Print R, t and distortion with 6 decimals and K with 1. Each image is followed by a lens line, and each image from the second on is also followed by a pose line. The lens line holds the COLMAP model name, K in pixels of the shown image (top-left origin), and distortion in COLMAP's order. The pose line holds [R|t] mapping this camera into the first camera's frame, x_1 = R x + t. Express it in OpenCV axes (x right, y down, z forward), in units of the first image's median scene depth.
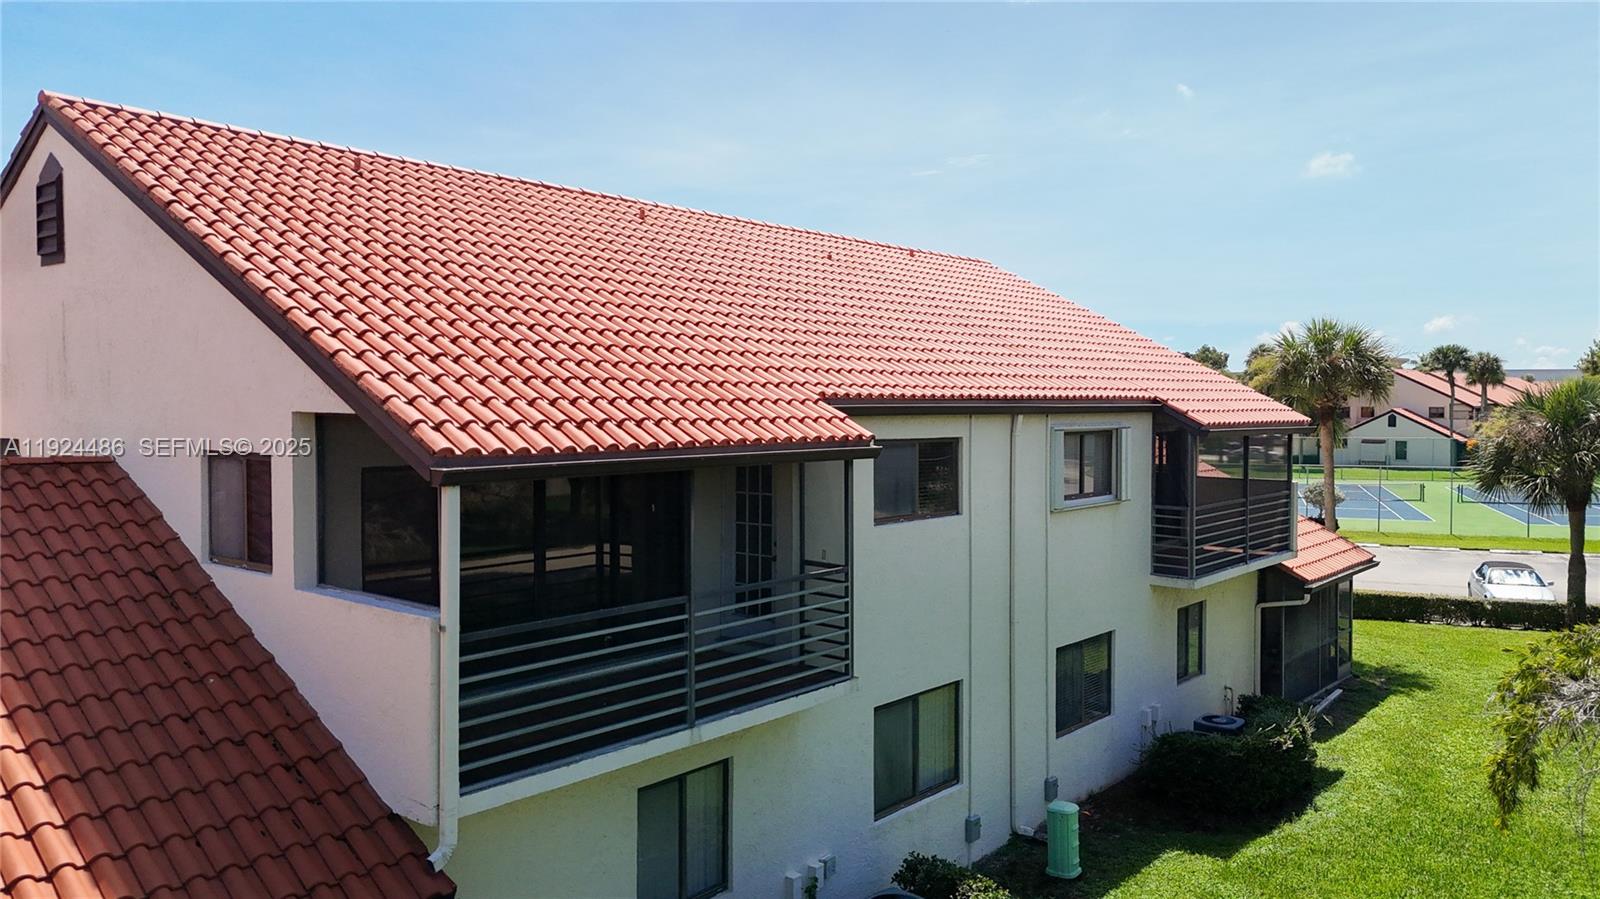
lens RADIAL K [[1198.4, 0, 816.9], [0, 1198.4, 457.5], [0, 0, 1]] dist [0.038125, -0.012242]
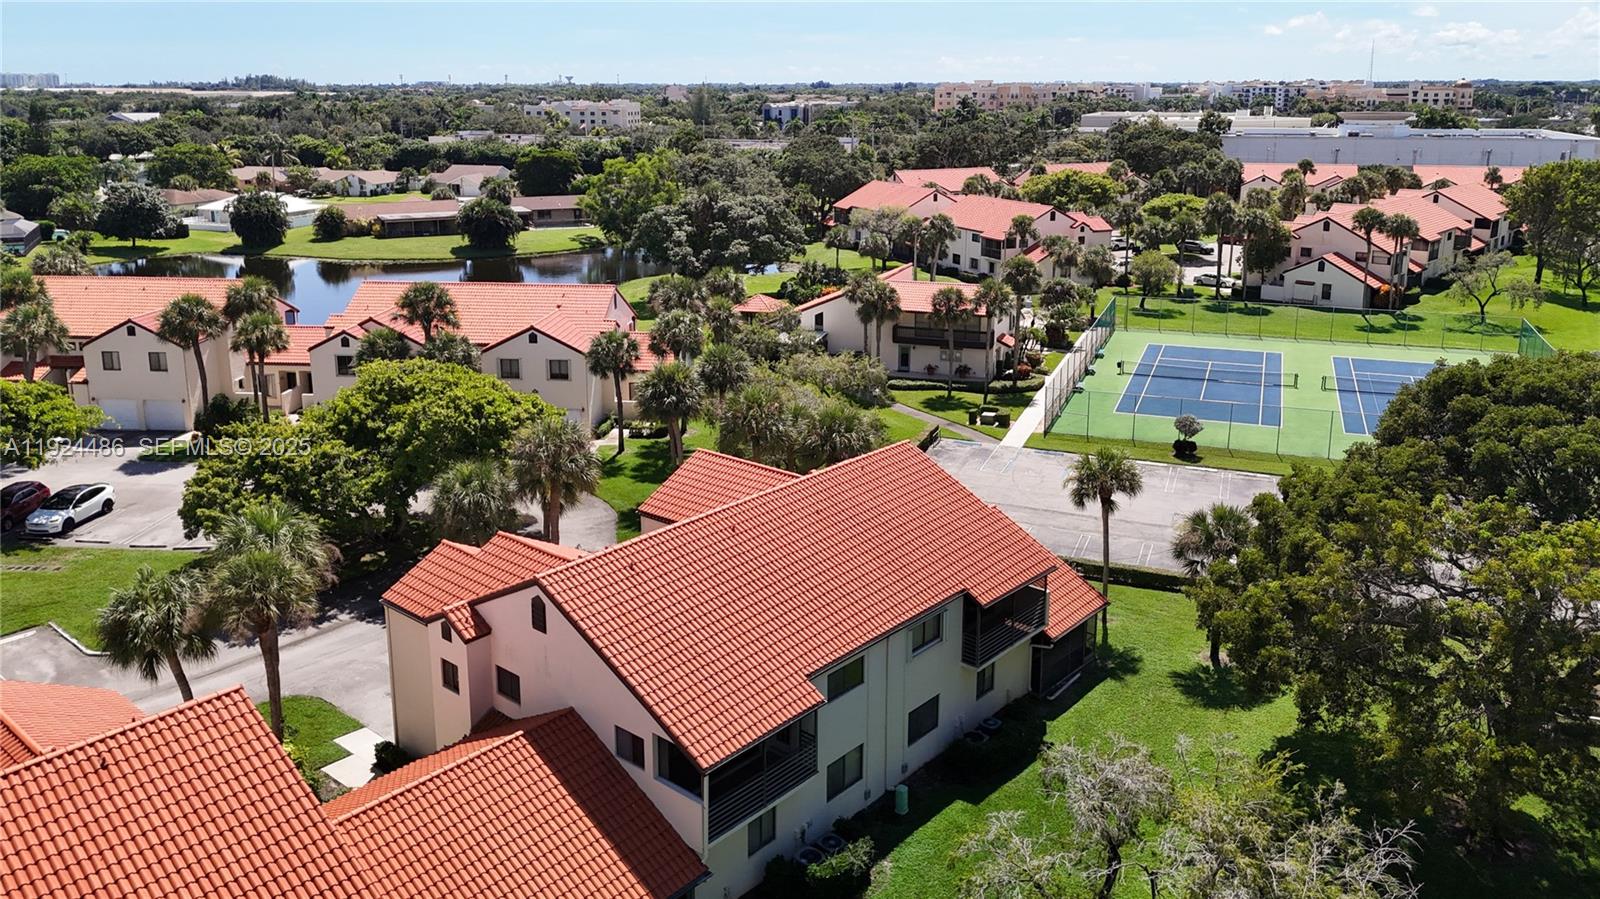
lens RADIAL K [[1208.6, 0, 799.6], [0, 1208.6, 400.6], [0, 0, 1]] dist [0.017065, -0.004419]
pose [[0.999520, 0.008134, -0.029904, 0.060984], [-0.001647, 0.977520, 0.210838, -1.193327], [0.030946, -0.210687, 0.977064, -1.530246]]
